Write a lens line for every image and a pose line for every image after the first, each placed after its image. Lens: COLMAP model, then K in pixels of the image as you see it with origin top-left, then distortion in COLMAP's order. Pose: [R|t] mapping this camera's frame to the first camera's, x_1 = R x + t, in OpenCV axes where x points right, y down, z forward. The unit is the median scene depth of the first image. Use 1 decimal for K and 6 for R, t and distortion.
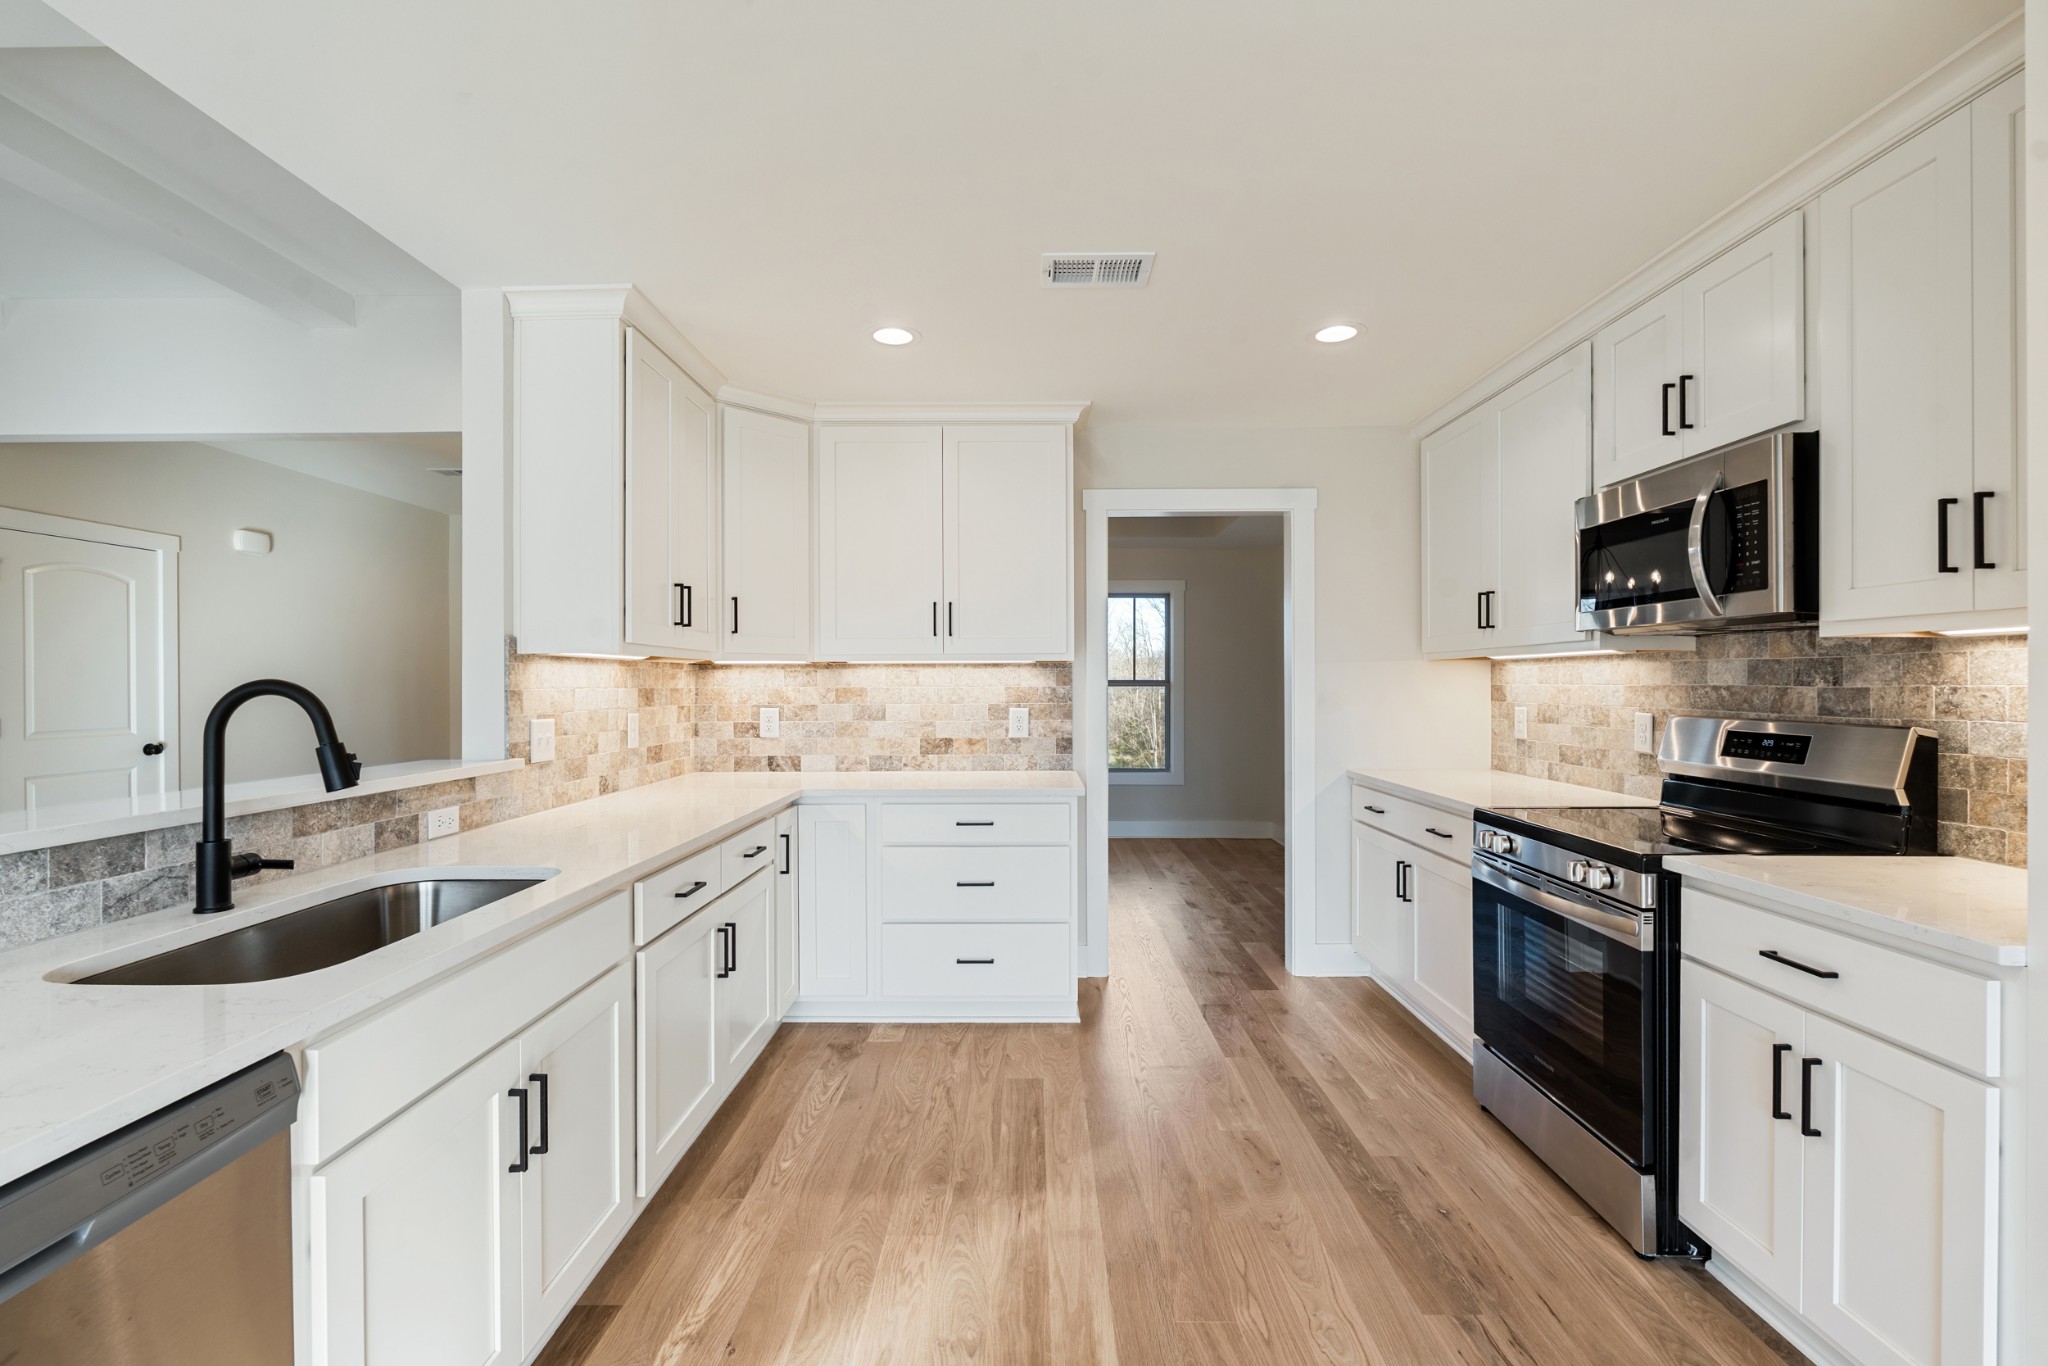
lens RADIAL K [[898.0, 0, 1023.2], [0, 898.0, 665.0], [0, 0, 1]] dist [-0.003104, -0.000625]
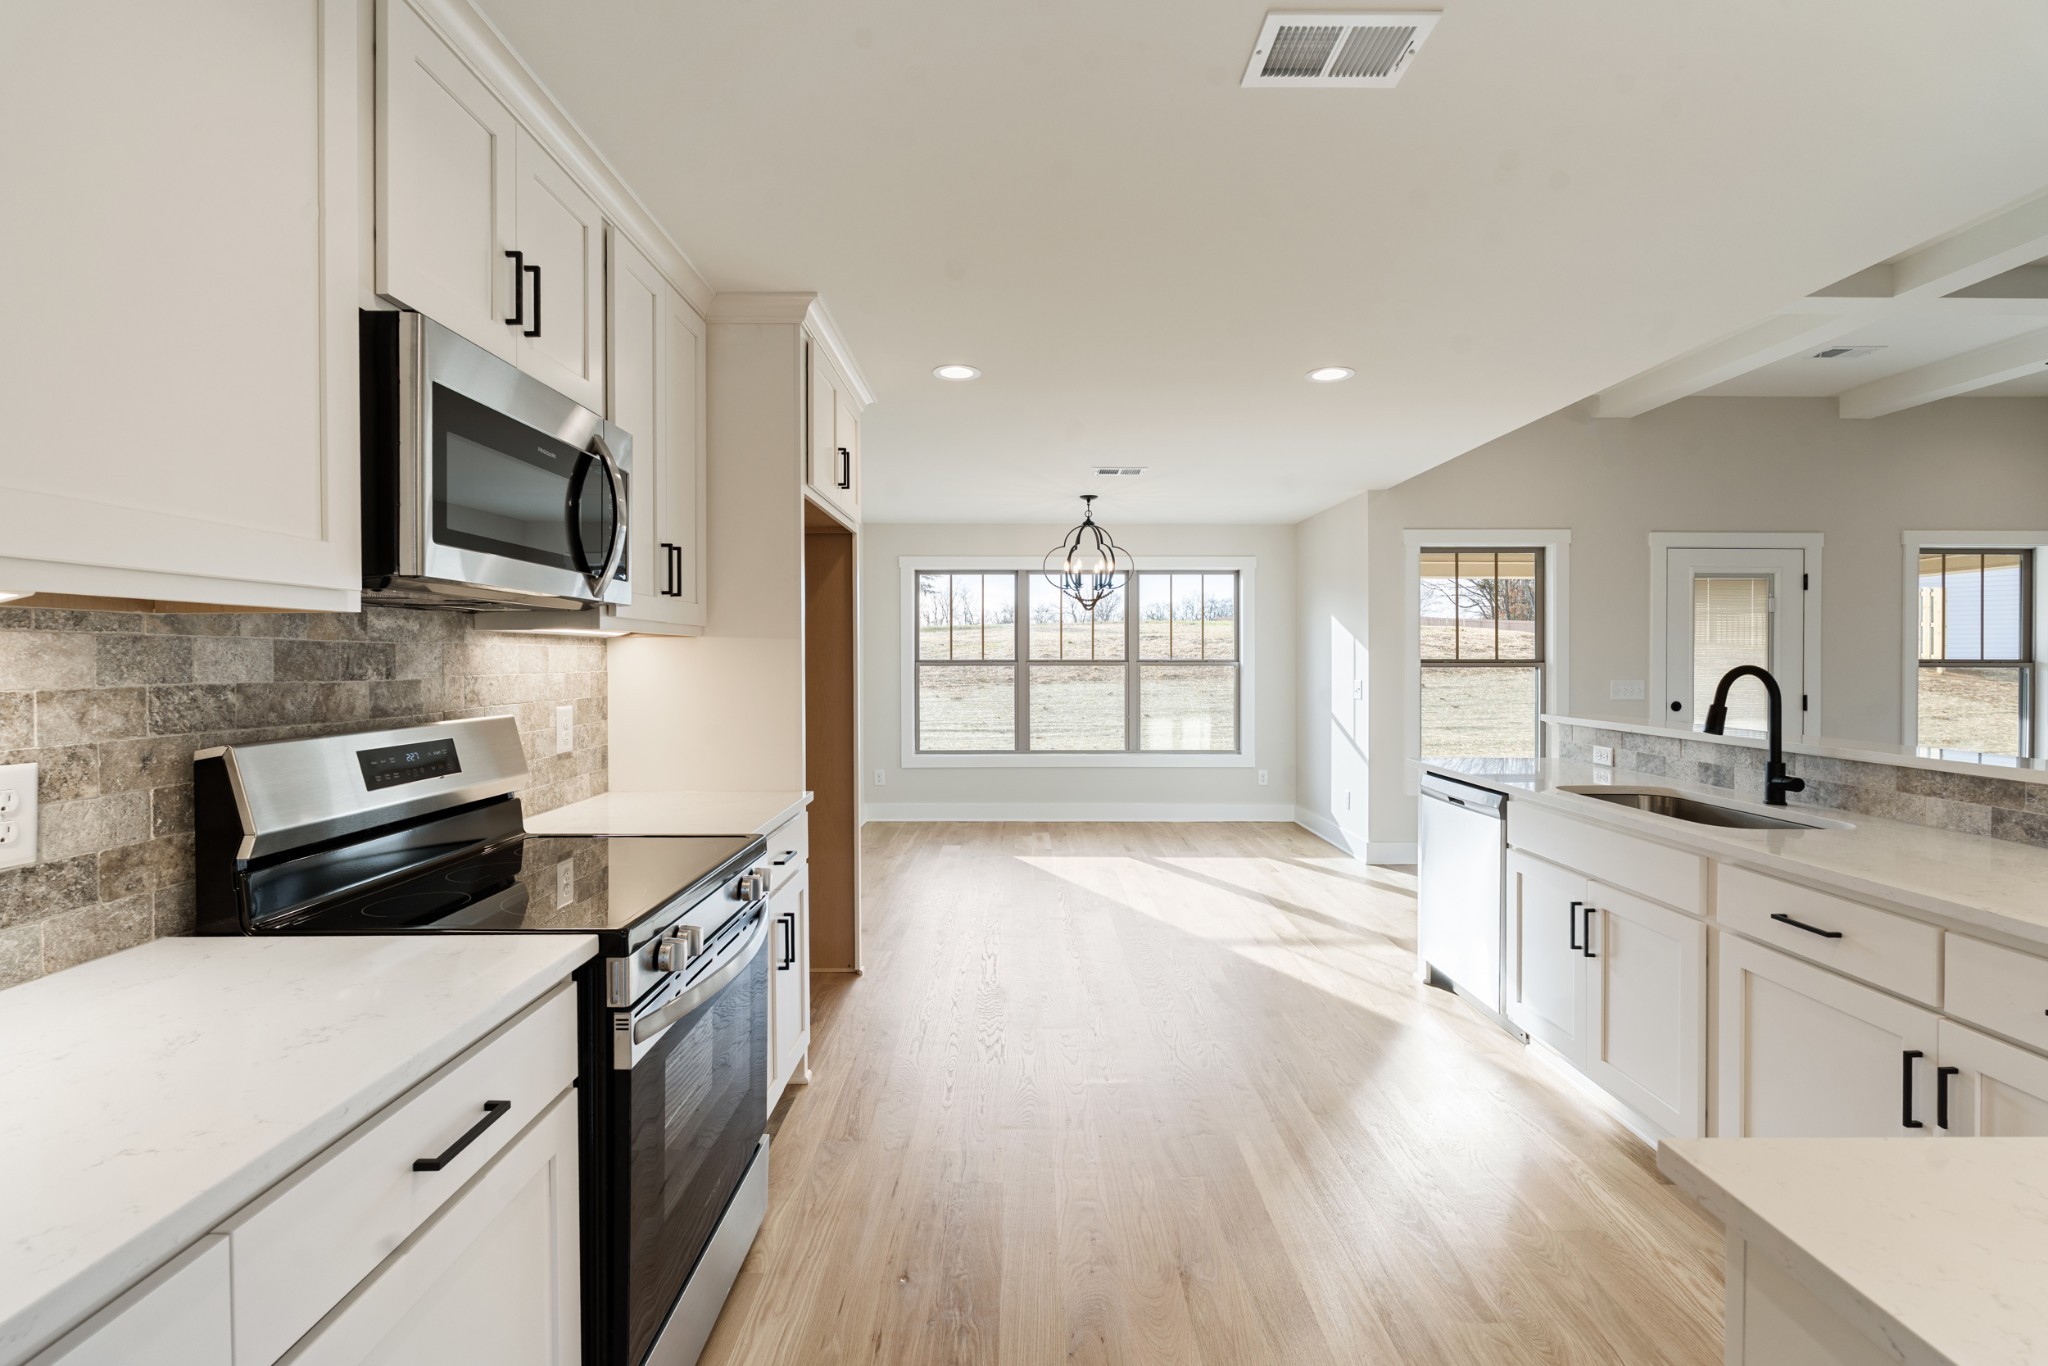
lens RADIAL K [[898.0, 0, 1023.2], [0, 898.0, 665.0], [0, 0, 1]] dist [-0.003104, -0.000625]
pose [[-0.999824, 0.002869, -0.018523, 0.377919], [0.003092, 0.999923, -0.012012, 0.023759], [0.018487, -0.012067, -0.999756, 1.936722]]
